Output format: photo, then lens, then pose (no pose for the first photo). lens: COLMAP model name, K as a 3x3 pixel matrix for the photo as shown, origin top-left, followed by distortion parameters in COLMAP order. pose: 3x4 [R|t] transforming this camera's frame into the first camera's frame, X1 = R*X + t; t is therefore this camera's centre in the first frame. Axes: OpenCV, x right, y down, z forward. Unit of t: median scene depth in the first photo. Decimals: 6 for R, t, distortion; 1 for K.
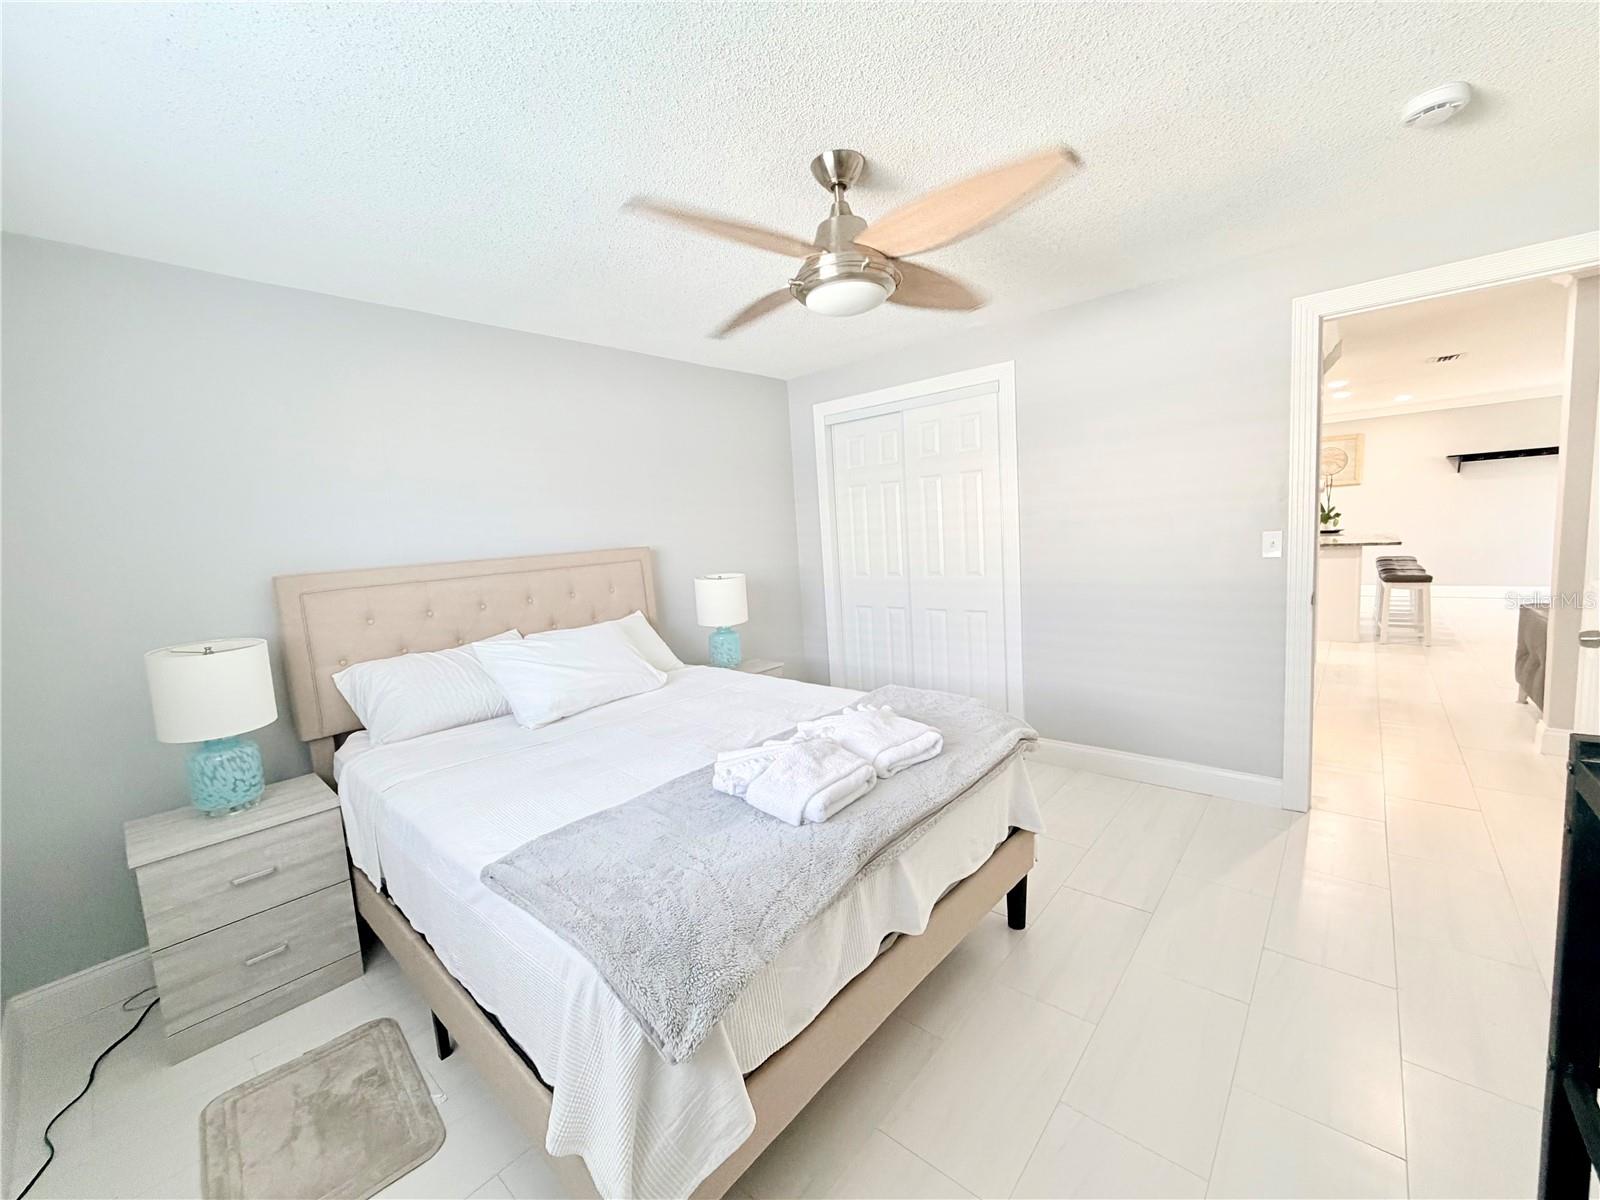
lens RADIAL K [[640.0, 0, 799.1], [0, 640.0, 600.6], [0, 0, 1]] dist [-0.000034, 0.000688]
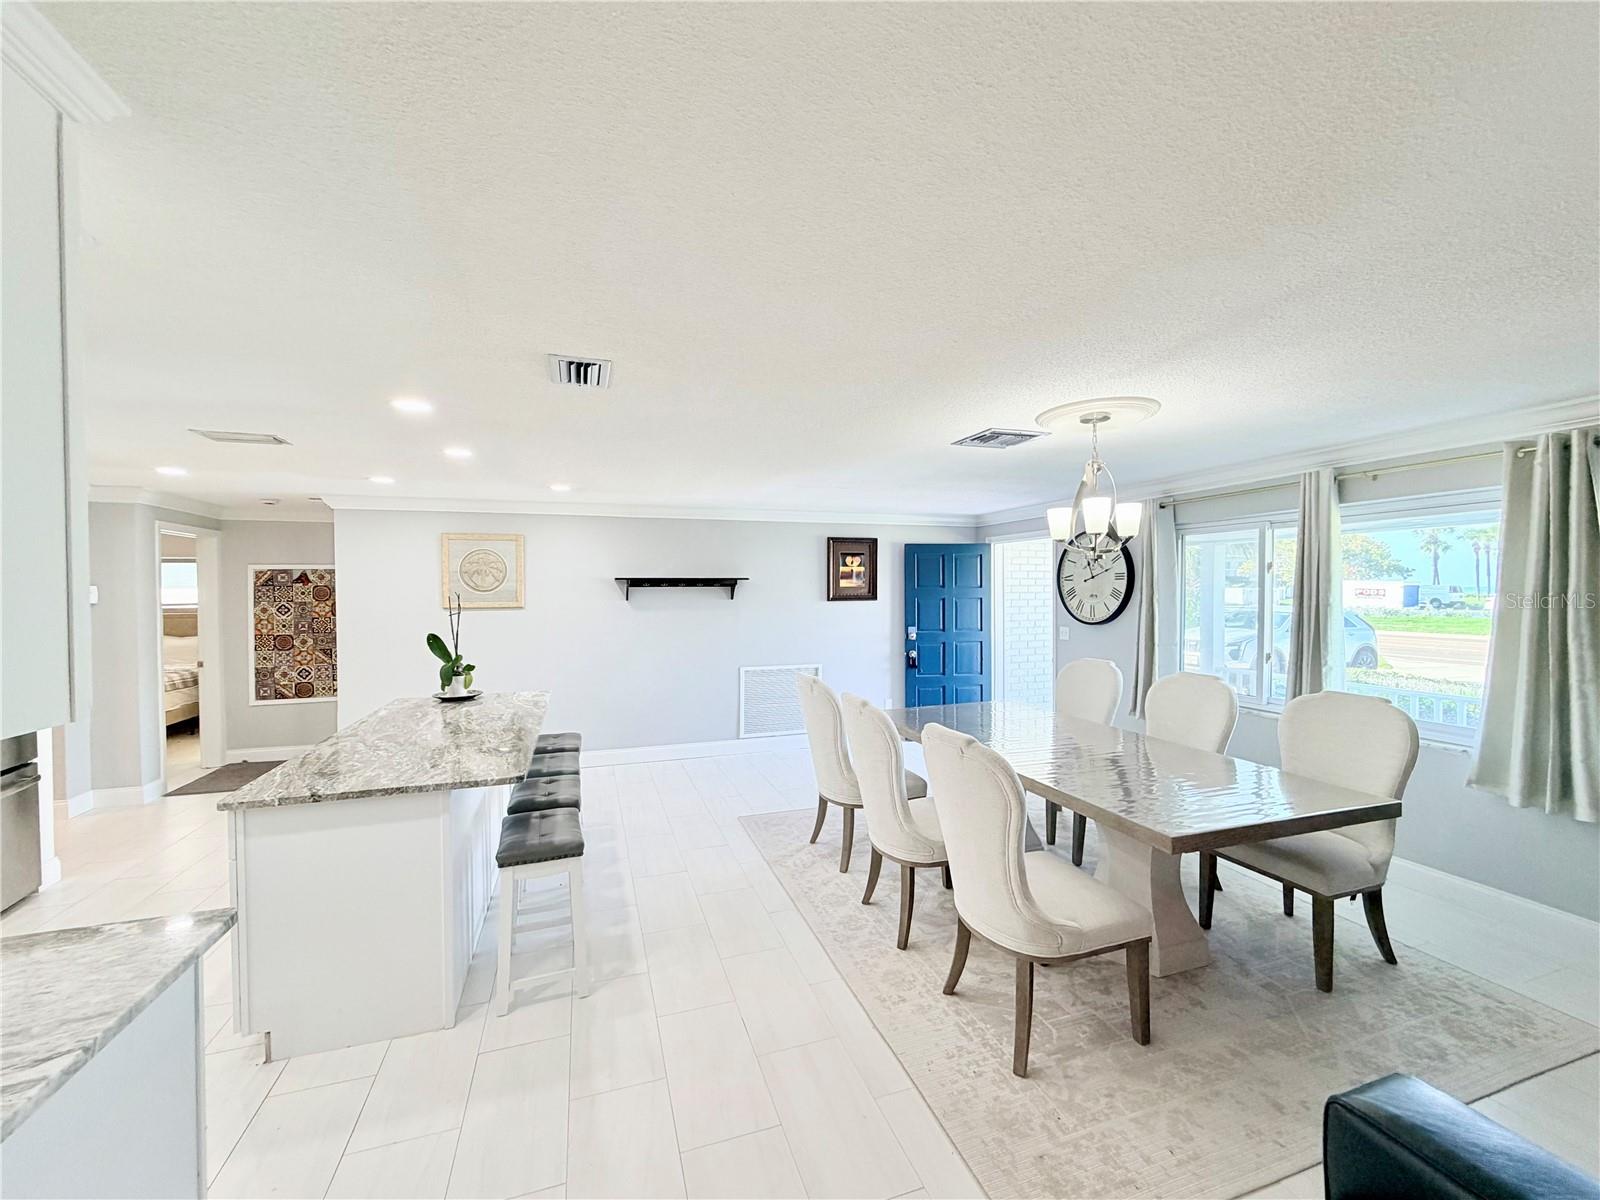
lens RADIAL K [[640.0, 0, 793.0], [0, 640.0, 598.6], [0, 0, 1]] dist [-0.000034, 0.000688]
pose [[0.506748, 0.053213, 0.860450, 0.503957], [0.081854, 0.990614, -0.109470, -0.109131], [-0.858199, 0.125905, 0.497636, 0.479969]]
